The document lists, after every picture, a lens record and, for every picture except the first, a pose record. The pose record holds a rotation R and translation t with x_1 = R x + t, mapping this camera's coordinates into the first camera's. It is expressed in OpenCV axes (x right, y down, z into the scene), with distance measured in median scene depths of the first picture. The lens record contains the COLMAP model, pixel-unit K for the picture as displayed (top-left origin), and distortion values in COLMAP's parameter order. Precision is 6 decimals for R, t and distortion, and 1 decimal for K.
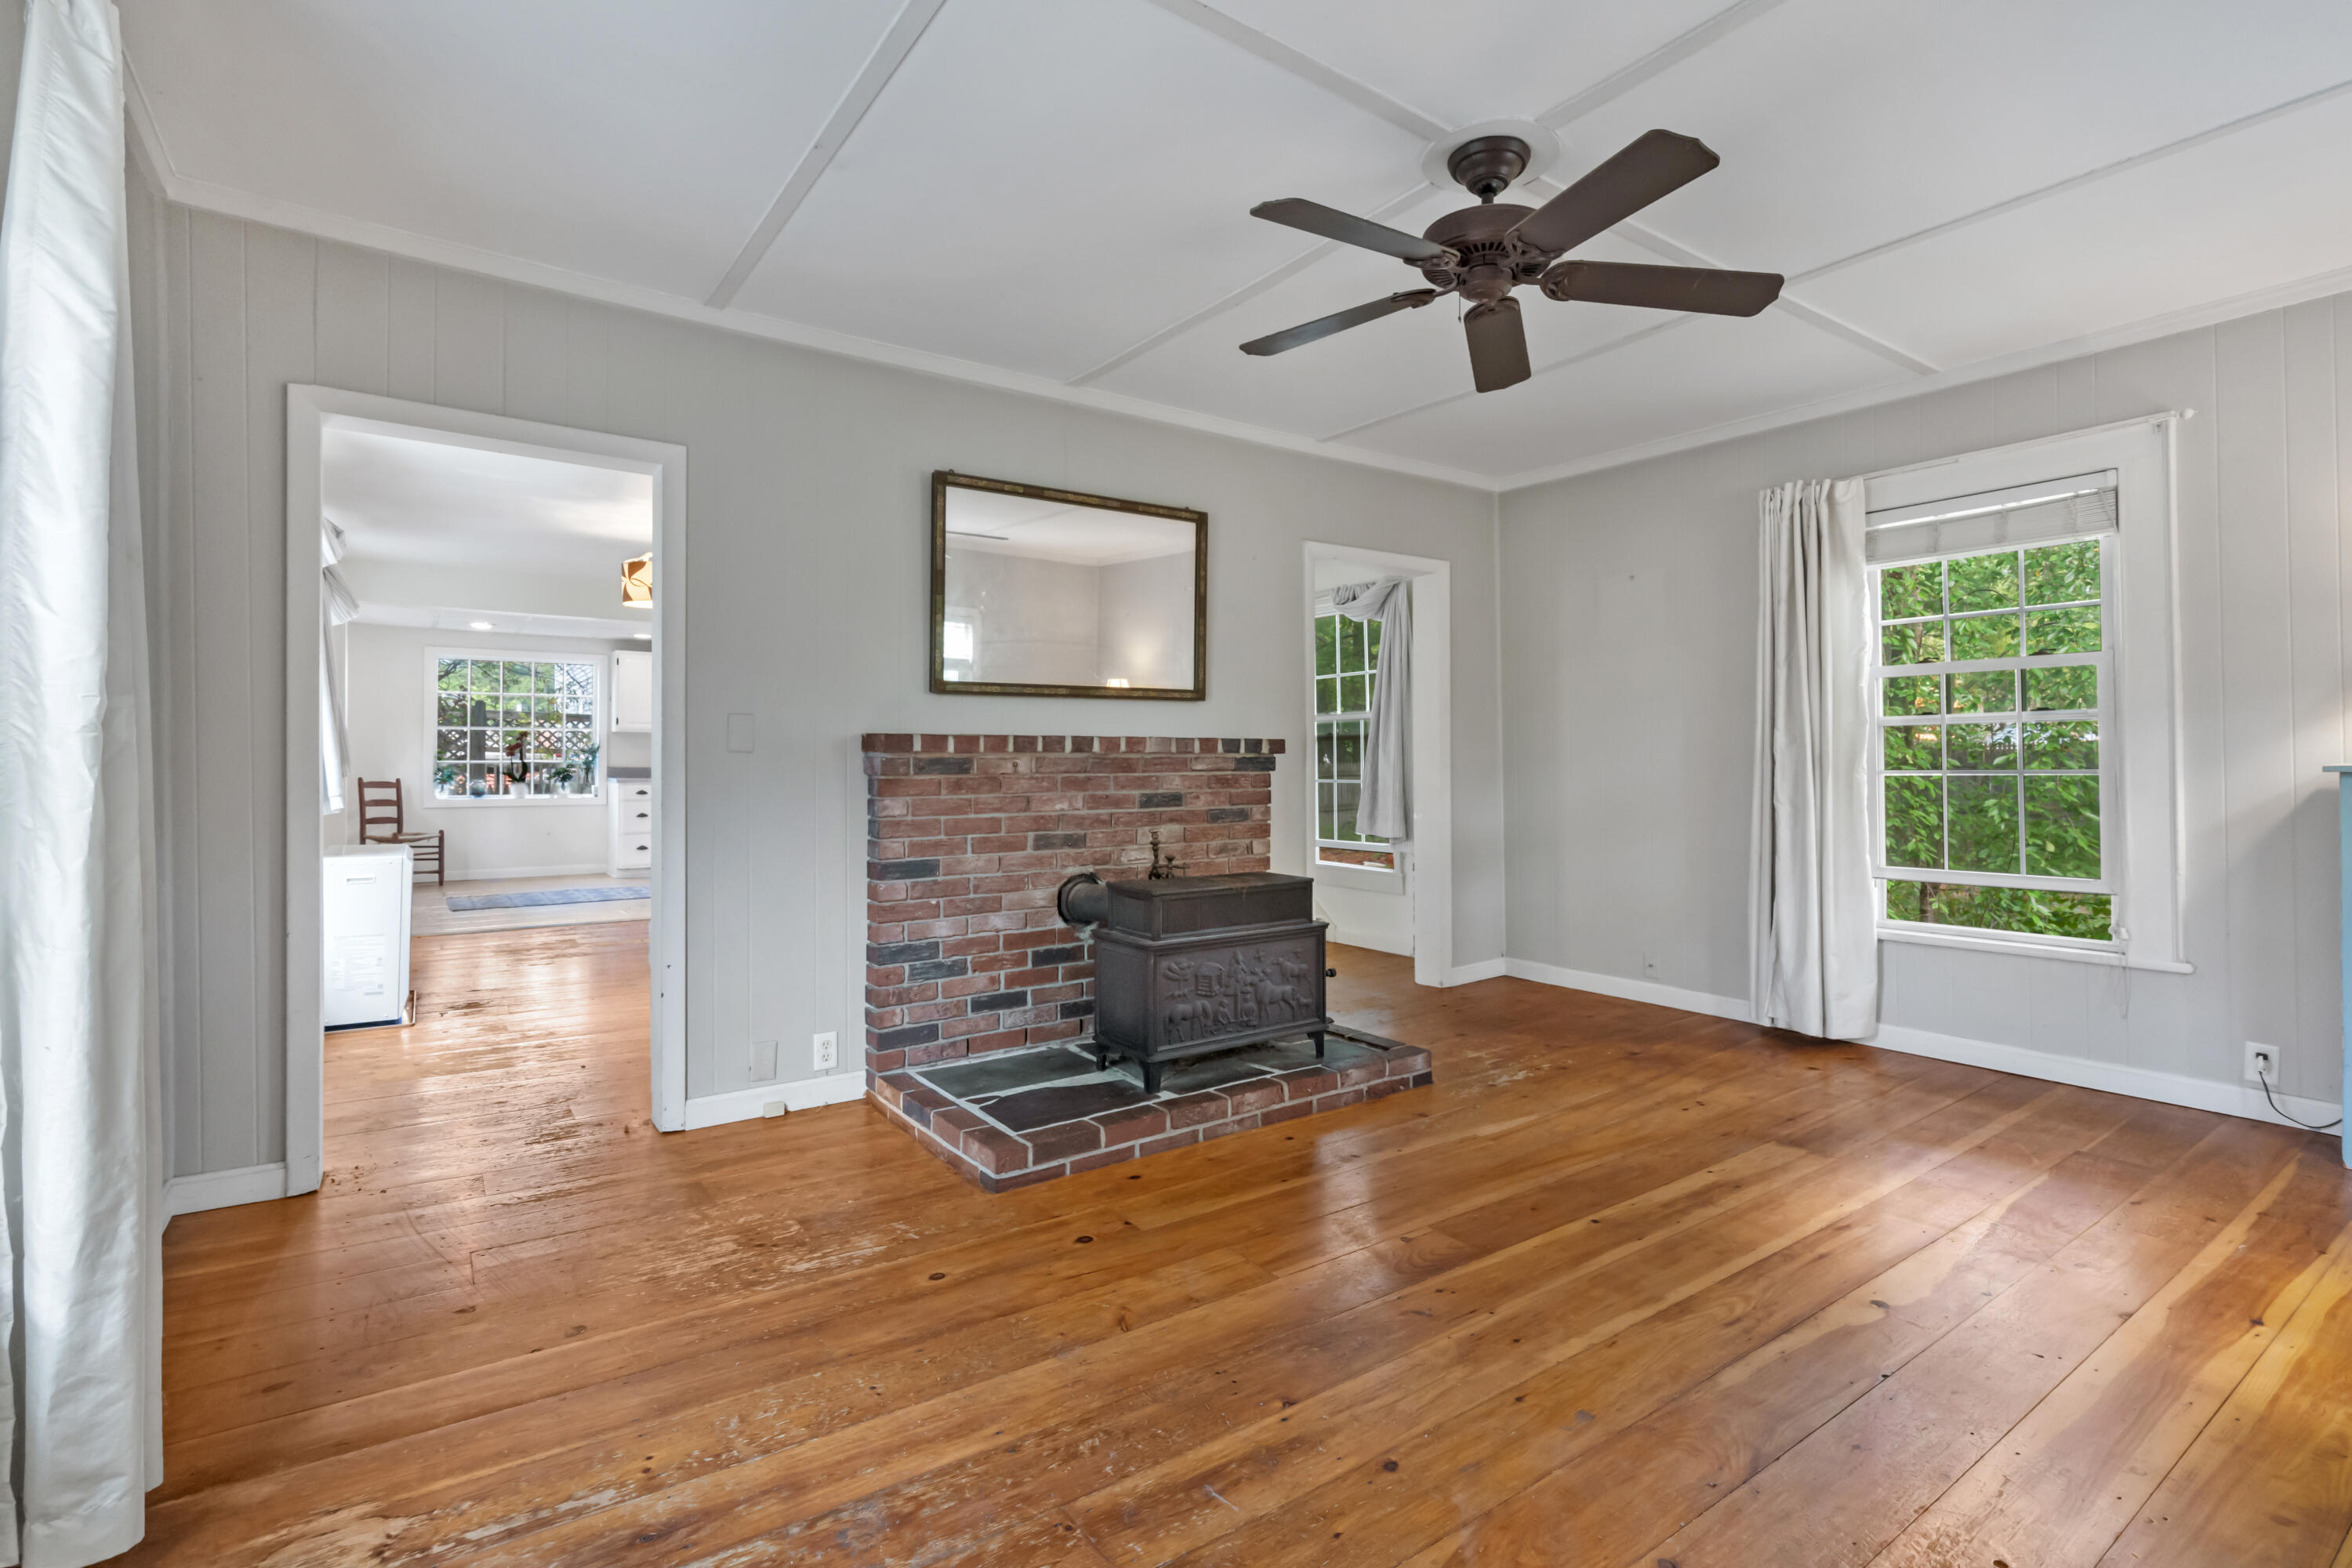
lens RADIAL K [[1056.9, 0, 1163.1], [0, 1056.9, 751.3], [0, 0, 1]] dist [-0.005880, 0.002562]
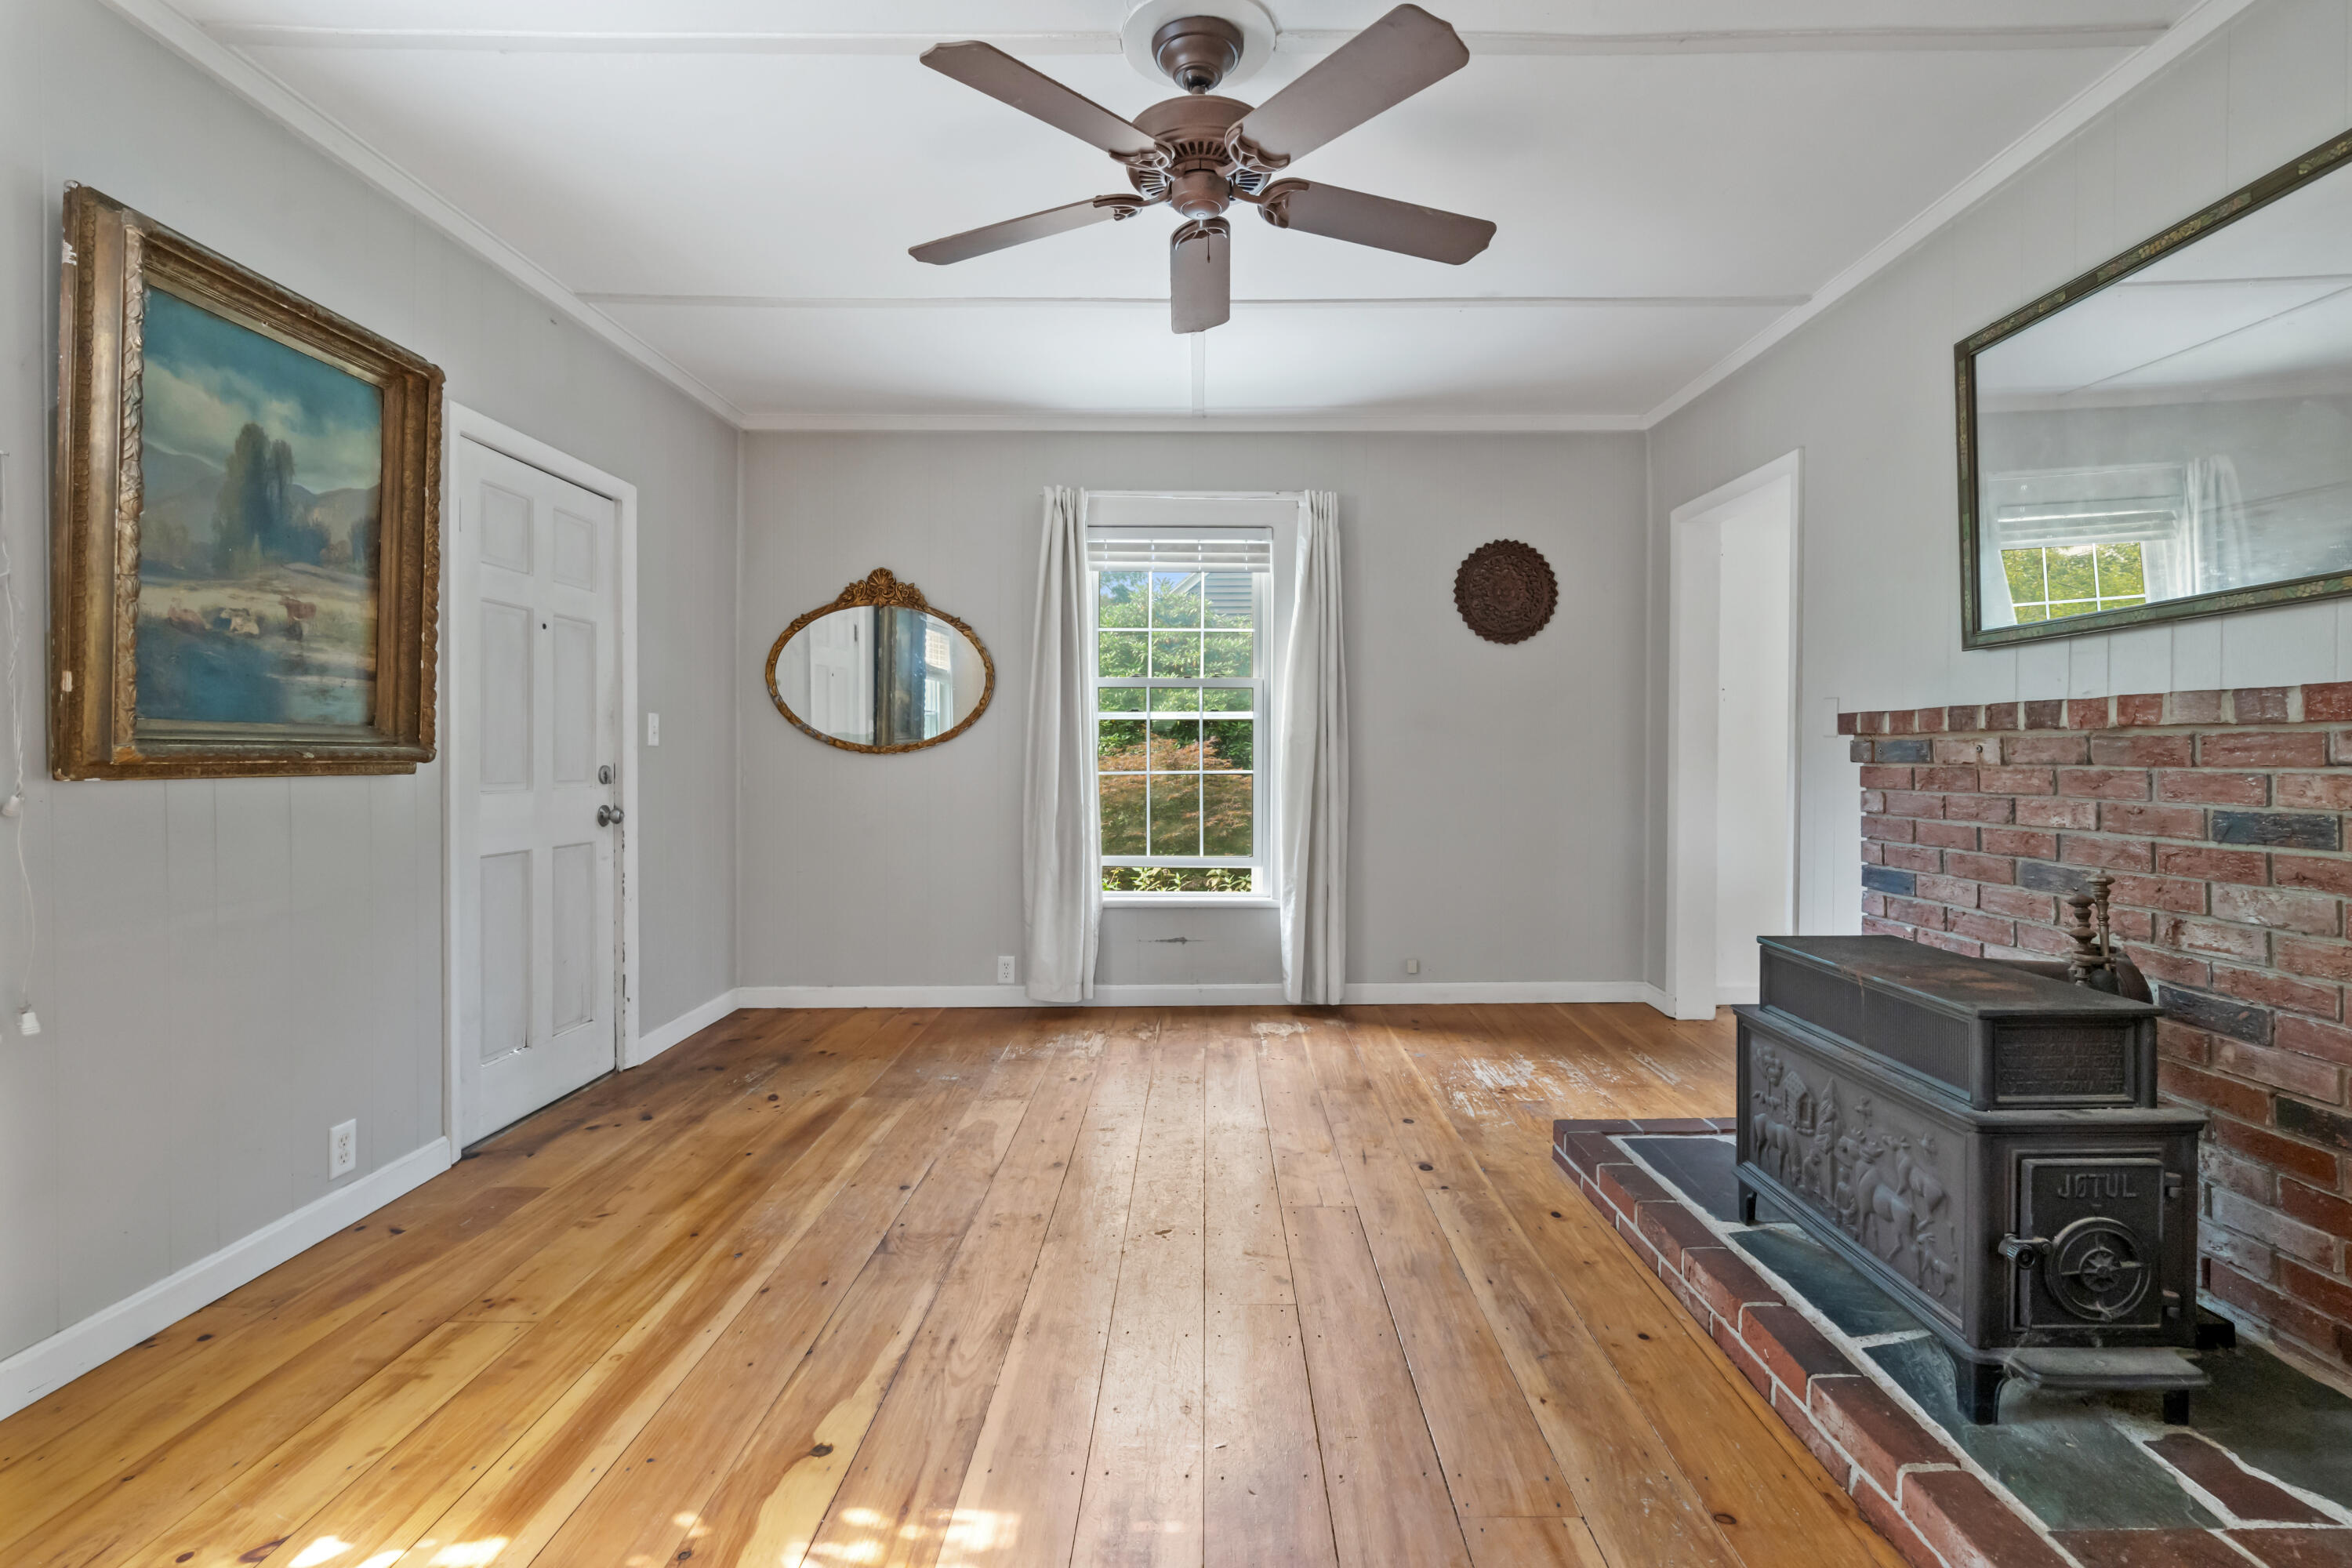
lens RADIAL K [[1056.9, 0, 1216.8], [0, 1056.9, 772.1], [0, 0, 1]] dist [-0.005880, 0.002562]
pose [[-0.542444, 0.018643, -0.839885, 0.654155], [0.013227, 0.999819, 0.013651, 0.011005], [0.839988, -0.003704, -0.542592, 0.937167]]
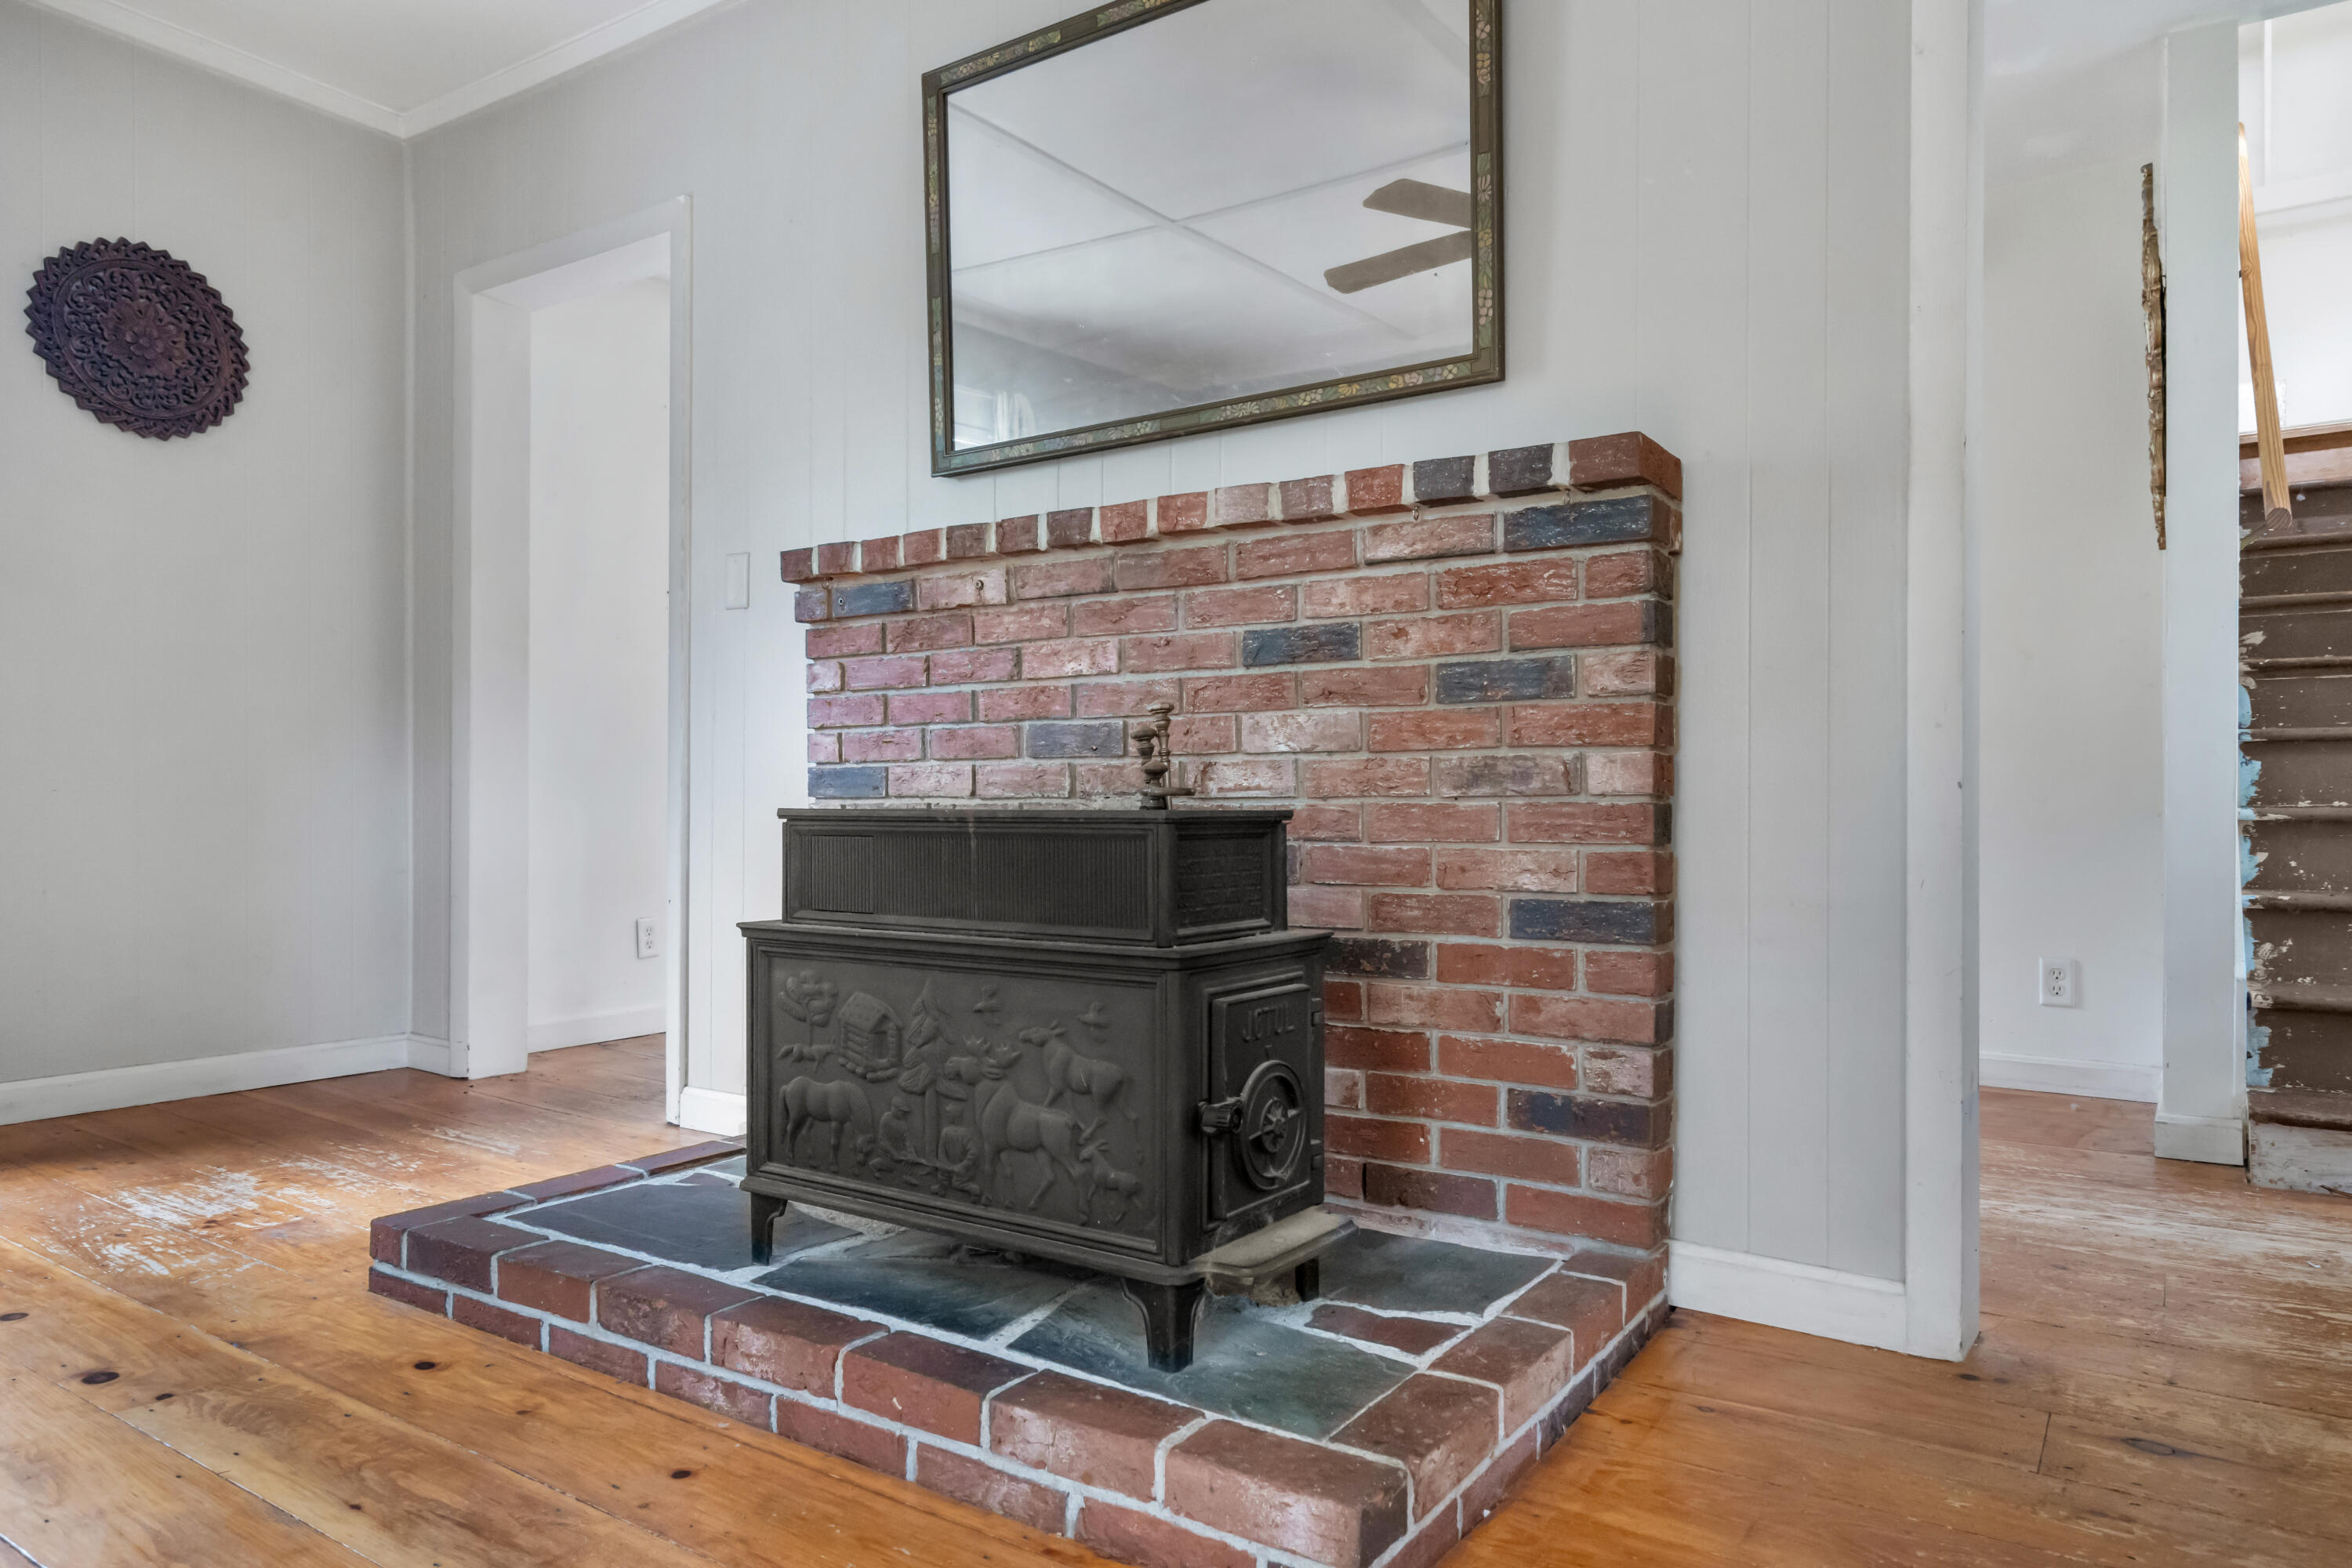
lens RADIAL K [[1478.3, 0, 1171.2], [0, 1478.3, 806.1], [0, 0, 1]] dist [0.011332, 0.003052]
pose [[0.371468, 0.005265, -0.928431, 0.543874], [0.006136, 0.999948, 0.008126, 0.110694], [0.928426, -0.008715, 0.371416, 0.803100]]
